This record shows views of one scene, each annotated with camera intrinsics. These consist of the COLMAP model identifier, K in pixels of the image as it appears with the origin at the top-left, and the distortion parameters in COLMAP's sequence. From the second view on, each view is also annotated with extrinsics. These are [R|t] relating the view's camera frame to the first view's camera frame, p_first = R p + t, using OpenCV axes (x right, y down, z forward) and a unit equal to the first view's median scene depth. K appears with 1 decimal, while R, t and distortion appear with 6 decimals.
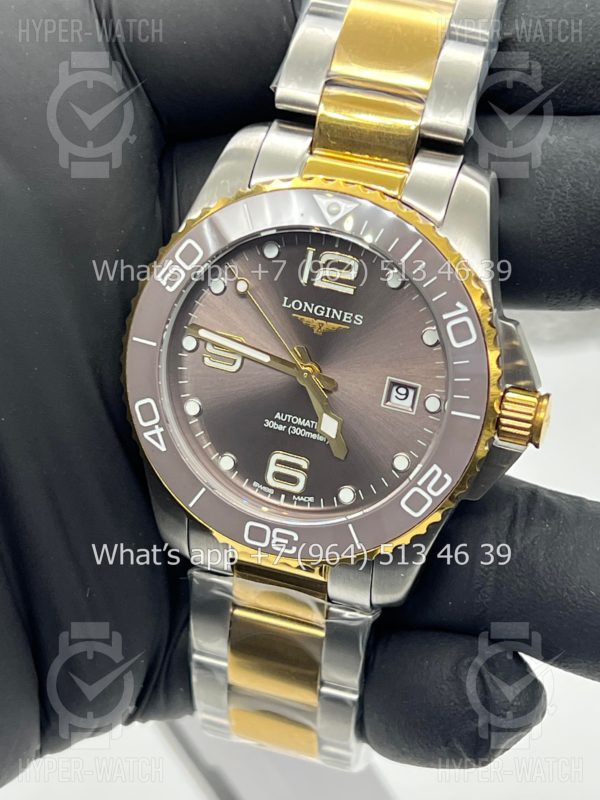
lens RADIAL K [[1877.8, 0, 298.4], [0, 1877.8, 405.3], [0, 0, 1]] dist [0.219441, 0.000000]
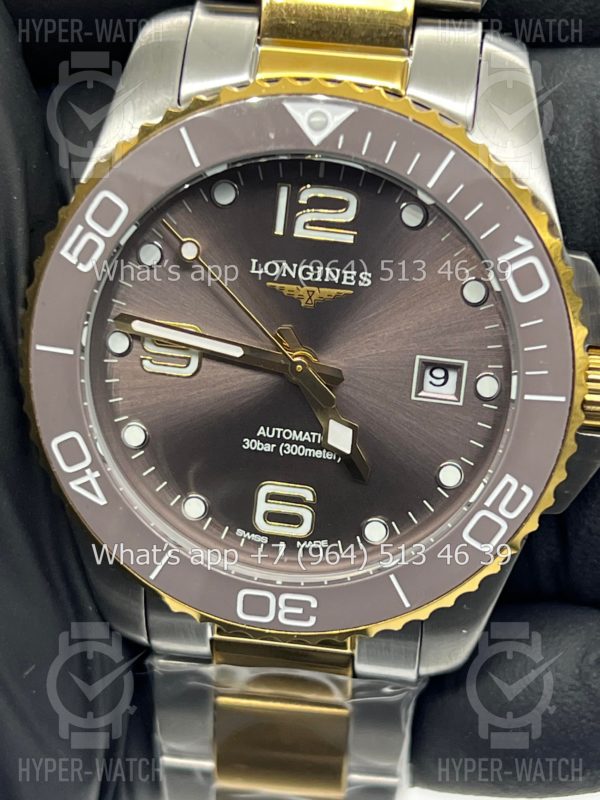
lens RADIAL K [[1877.8, 0, 292.9], [0, 1877.8, 414.3], [0, 0, 1]] dist [0.219441, 0.000000]
pose [[0.983151, -0.132771, 0.125639, -0.086218], [0.127107, 0.990519, 0.052109, -0.035359], [-0.131366, -0.035261, 0.990707, 0.316812]]
